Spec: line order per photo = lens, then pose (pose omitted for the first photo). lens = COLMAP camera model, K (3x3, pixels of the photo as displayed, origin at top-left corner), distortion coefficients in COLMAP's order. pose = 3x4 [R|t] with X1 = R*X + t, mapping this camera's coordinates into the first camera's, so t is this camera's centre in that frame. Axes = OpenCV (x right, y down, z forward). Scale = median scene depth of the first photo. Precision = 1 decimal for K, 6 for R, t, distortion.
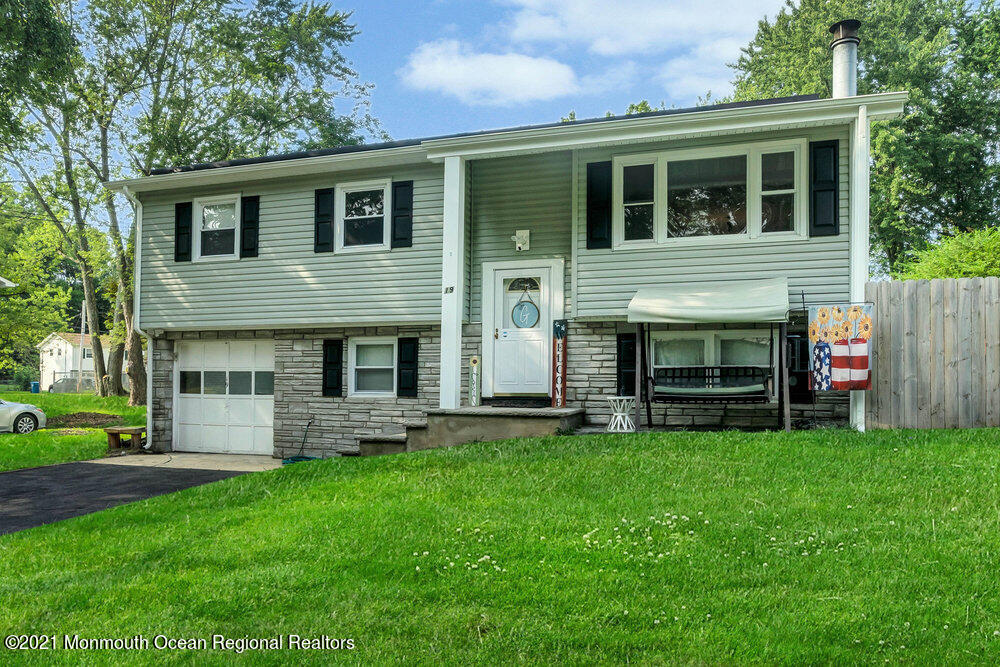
lens RADIAL K [[492.2, 0, 502.1], [0, 492.2, 338.1], [0, 0, 1]] dist [-0.002351, 0.000851]
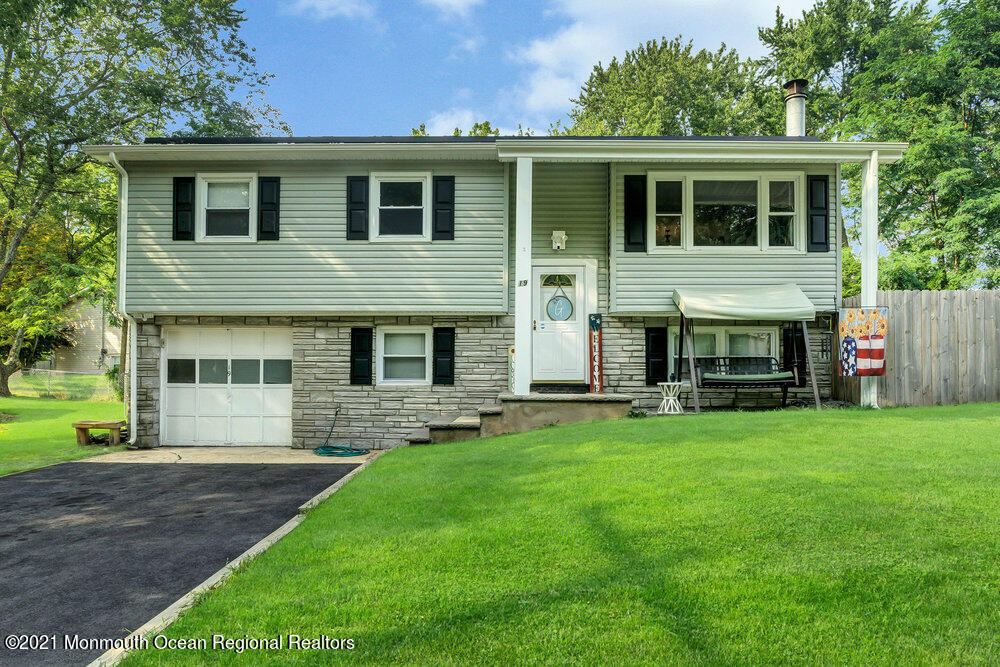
lens RADIAL K [[448.4, 0, 498.0], [0, 448.4, 332.7], [0, 0, 1]] dist [-0.002140, -0.000244]
pose [[0.976055, 0.016914, 0.216864, -0.314515], [-0.017924, 0.999836, 0.002693, 0.006172], [-0.216783, -0.006516, 0.976198, 0.060159]]
